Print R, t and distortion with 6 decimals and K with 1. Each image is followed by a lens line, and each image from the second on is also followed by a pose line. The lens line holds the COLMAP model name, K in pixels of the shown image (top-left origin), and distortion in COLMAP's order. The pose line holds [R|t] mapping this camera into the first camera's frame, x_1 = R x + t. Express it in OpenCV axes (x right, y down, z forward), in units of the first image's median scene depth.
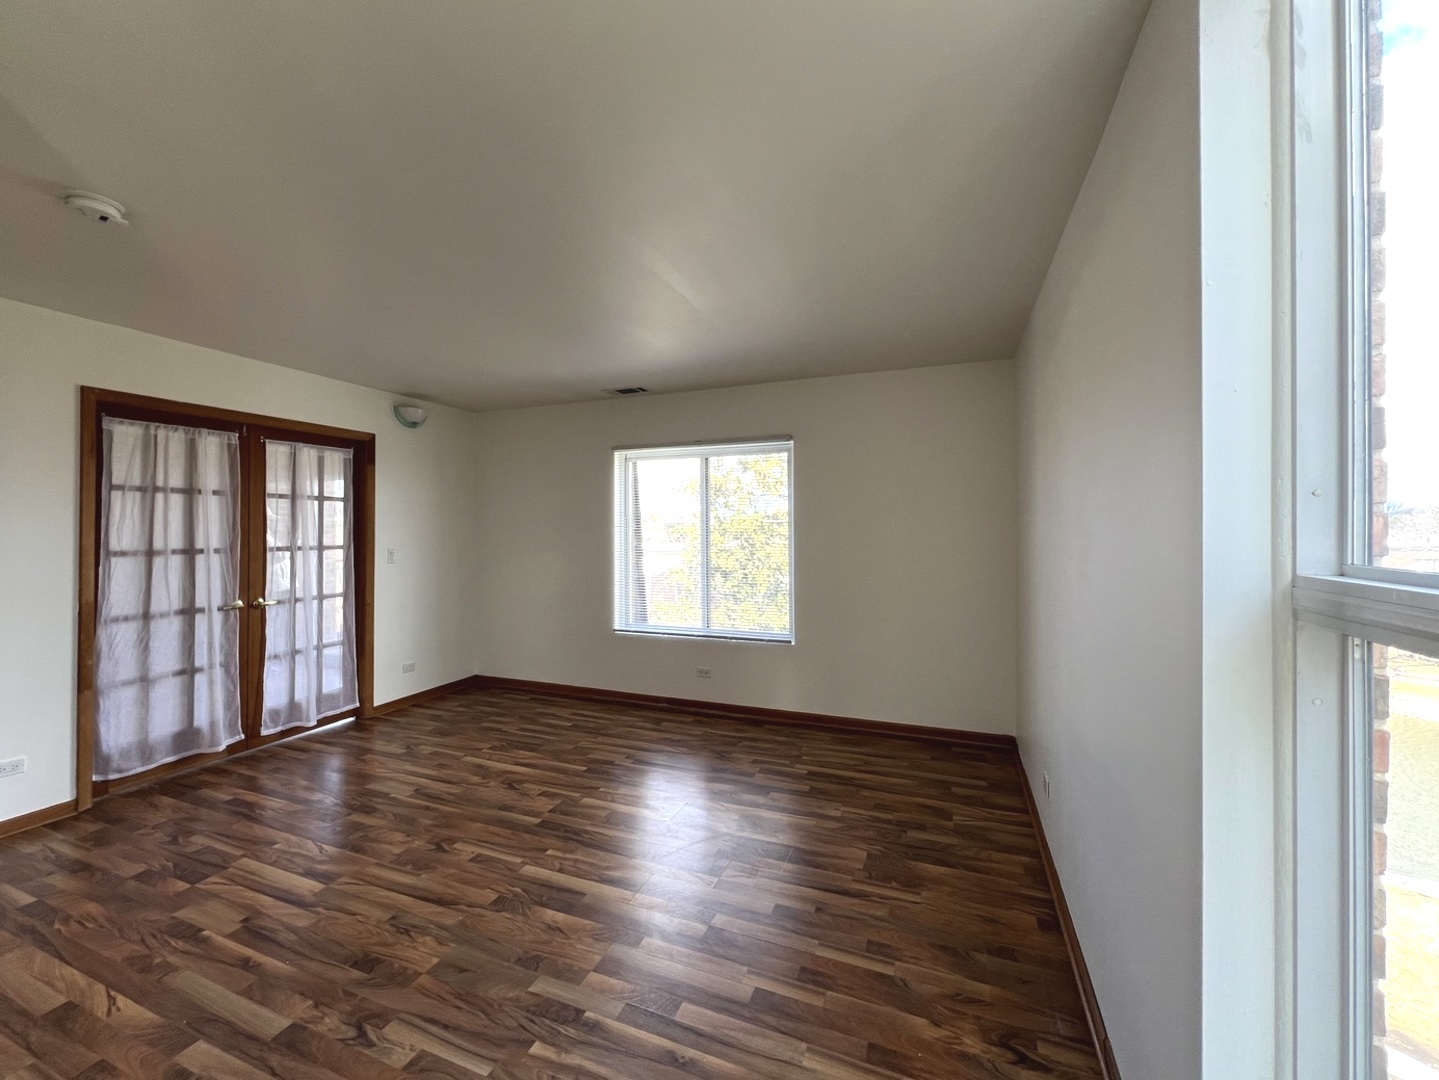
lens RADIAL K [[593.2, 0, 698.2], [0, 593.2, 527.7], [0, 0, 1]] dist [0.000411, -0.000365]
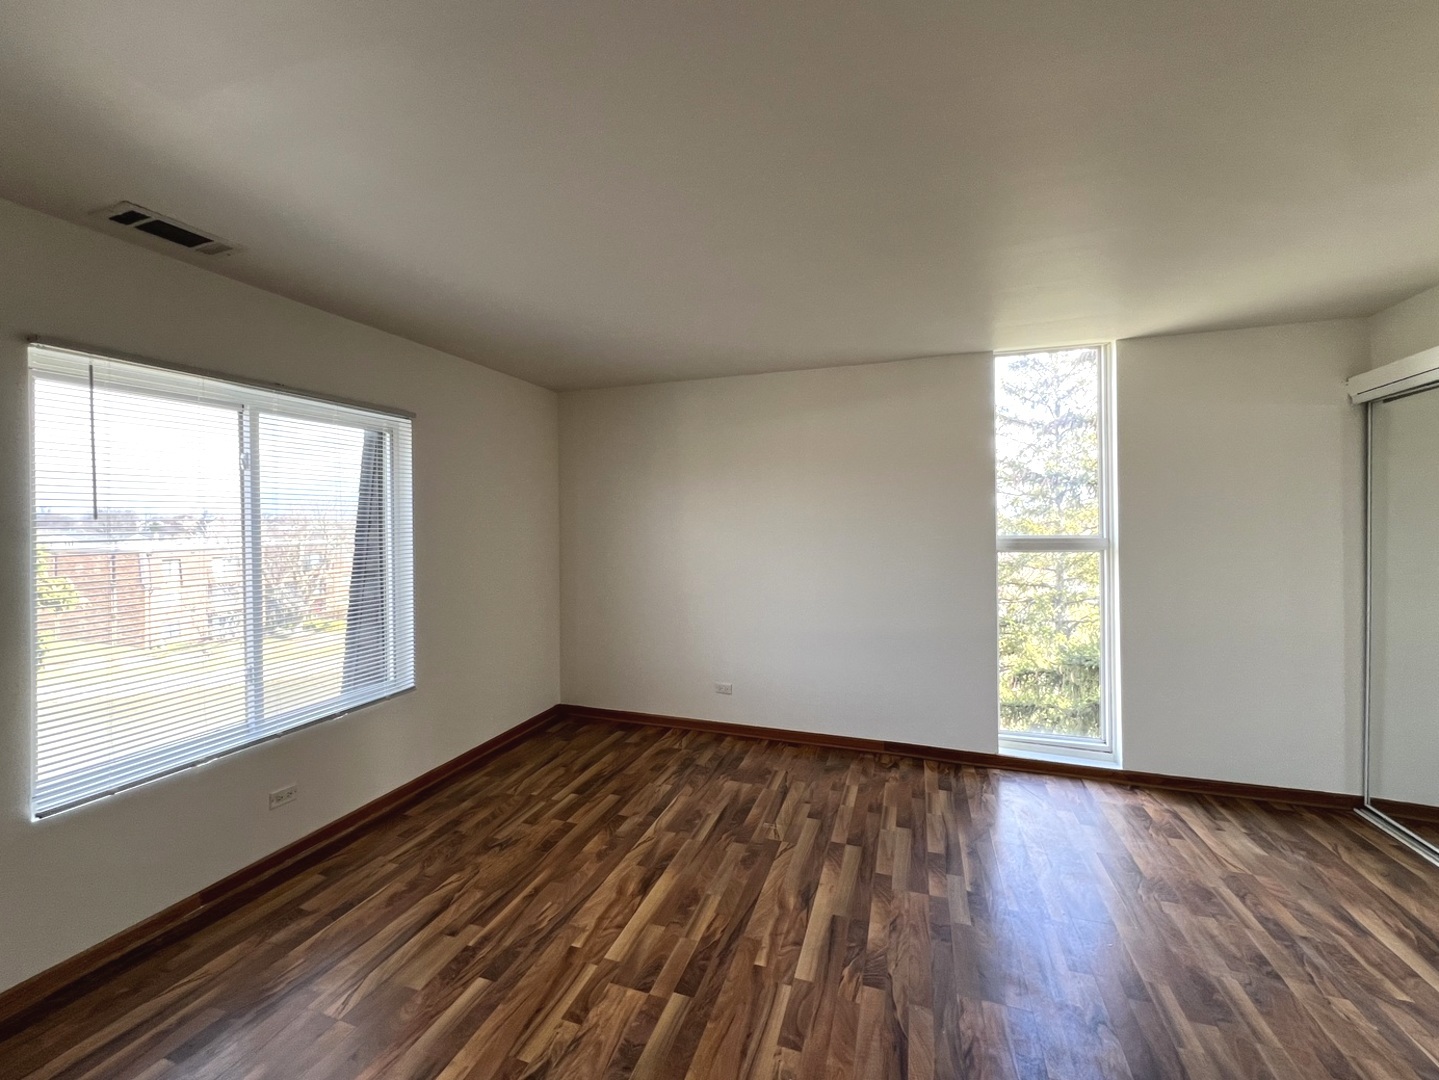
lens RADIAL K [[593.2, 0, 698.2], [0, 593.2, 527.7], [0, 0, 1]] dist [0.000411, -0.000365]
pose [[-0.039962, -0.003597, 0.999195, -0.825131], [0.013406, 0.999902, 0.004135, -0.012511], [-0.999111, 0.013561, -0.039910, 0.904428]]
